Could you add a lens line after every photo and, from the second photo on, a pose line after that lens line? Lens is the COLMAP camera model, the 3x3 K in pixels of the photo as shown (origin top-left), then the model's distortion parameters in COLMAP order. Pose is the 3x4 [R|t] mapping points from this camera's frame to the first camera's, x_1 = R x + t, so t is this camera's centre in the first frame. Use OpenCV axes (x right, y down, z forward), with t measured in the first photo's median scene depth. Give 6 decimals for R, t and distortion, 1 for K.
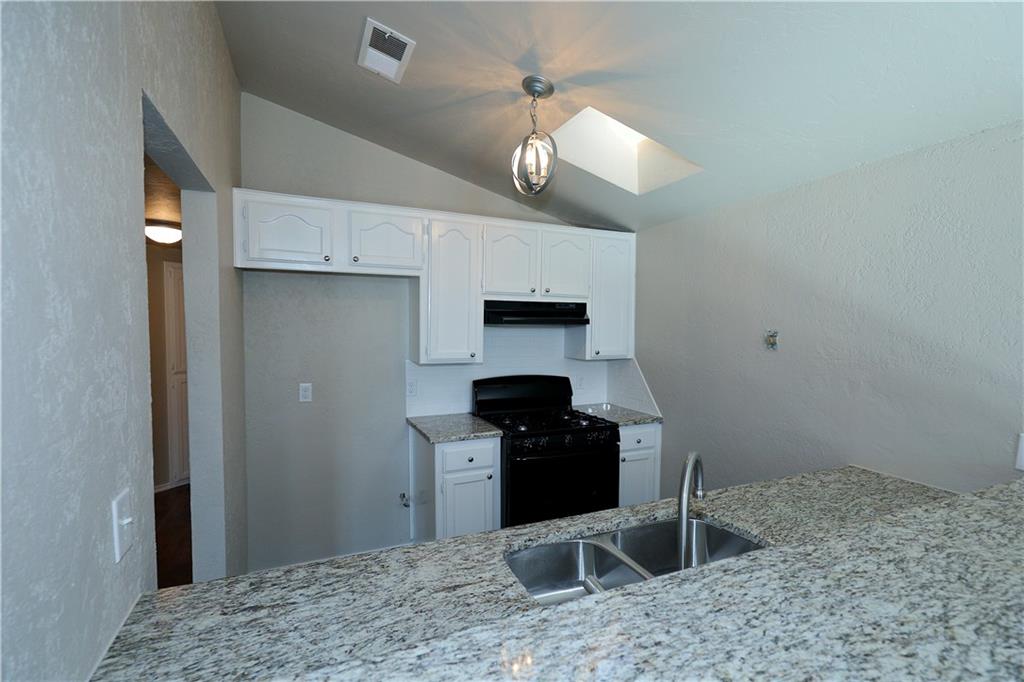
lens RADIAL K [[462.7, 0, 519.1], [0, 462.7, 343.1], [0, 0, 1]] dist [0.002555, -0.000956]
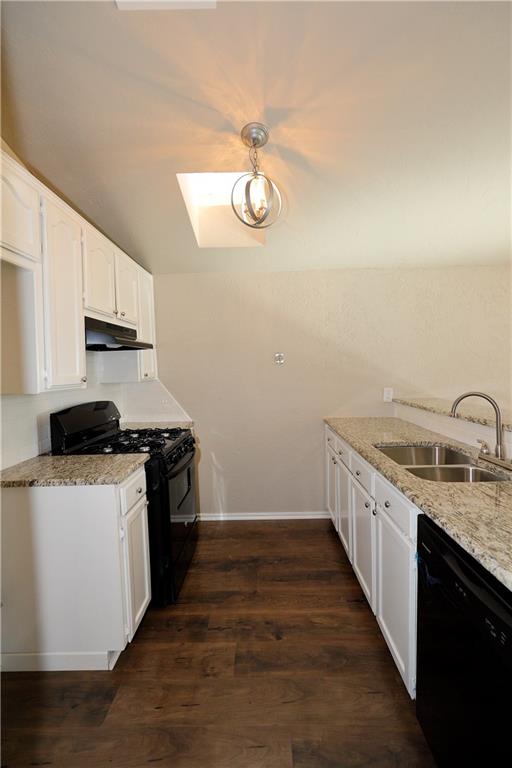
lens RADIAL K [[347.0, 0, 260.4], [0, 347.0, 383.1], [0, 0, 1]] dist [0.002555, -0.000956]
pose [[0.413668, -0.054314, 0.908806, -0.535063], [0.059775, 0.997685, 0.032418, 0.030424], [-0.908464, 0.040913, 0.415957, 0.440693]]
